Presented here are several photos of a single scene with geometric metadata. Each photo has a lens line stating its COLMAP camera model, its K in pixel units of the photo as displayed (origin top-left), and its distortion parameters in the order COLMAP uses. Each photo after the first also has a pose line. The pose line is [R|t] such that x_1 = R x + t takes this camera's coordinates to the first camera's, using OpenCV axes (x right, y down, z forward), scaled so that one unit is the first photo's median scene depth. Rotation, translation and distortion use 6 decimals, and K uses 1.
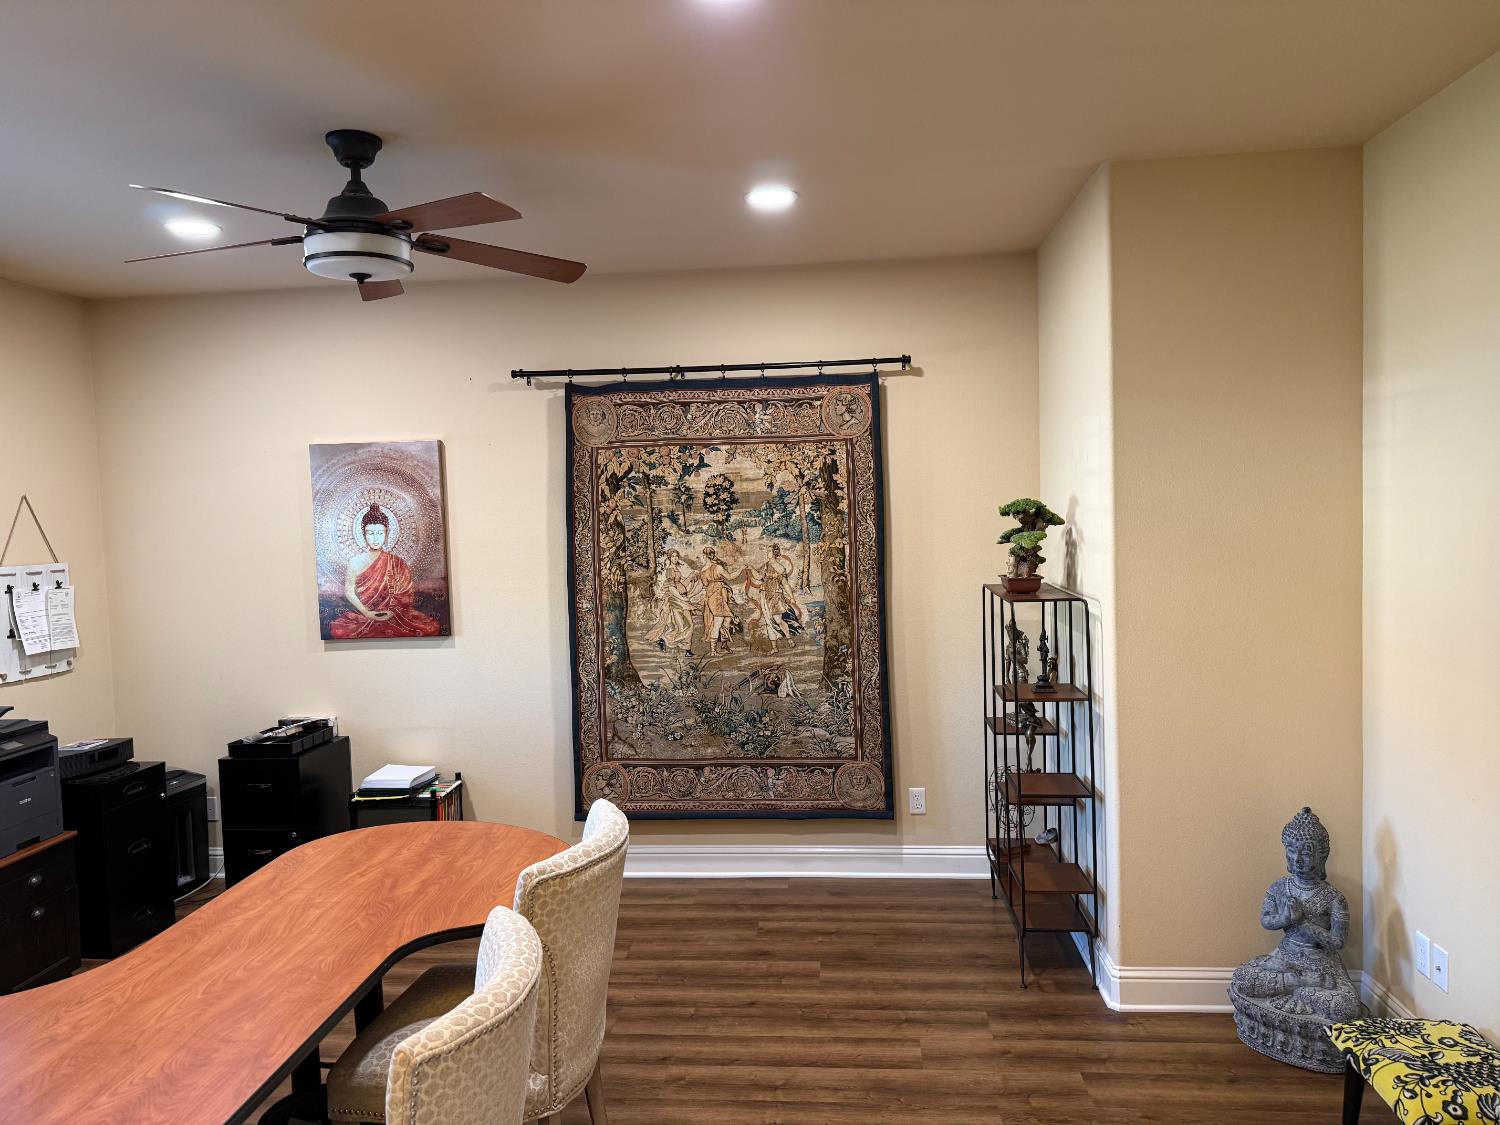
lens RADIAL K [[1057.6, 0, 746.7], [0, 1057.6, 562.3], [0, 0, 1]] dist [0.037728, -0.046624]
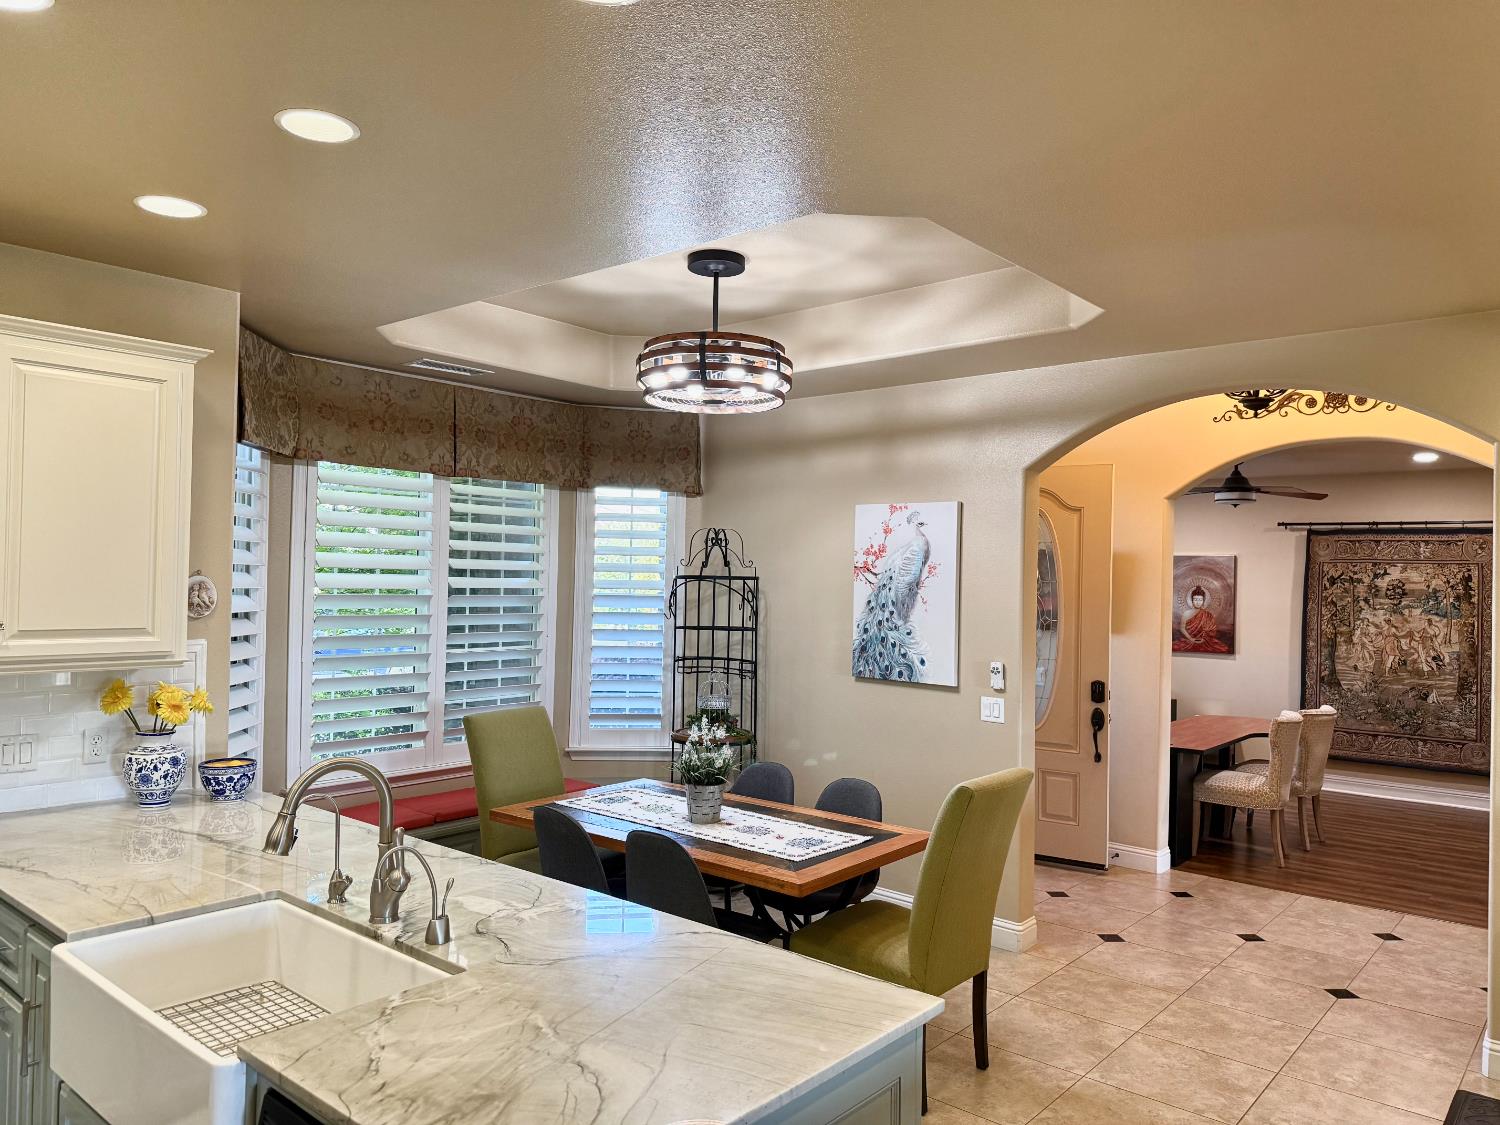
lens RADIAL K [[1057.6, 0, 749.7], [0, 1057.6, 568.7], [0, 0, 1]] dist [0.037728, -0.046624]
pose [[0.806591, 0.041802, -0.589630, 0.161339], [-0.089752, 0.994592, -0.052265, 0.098902], [0.584257, 0.095077, 0.805980, -1.182254]]
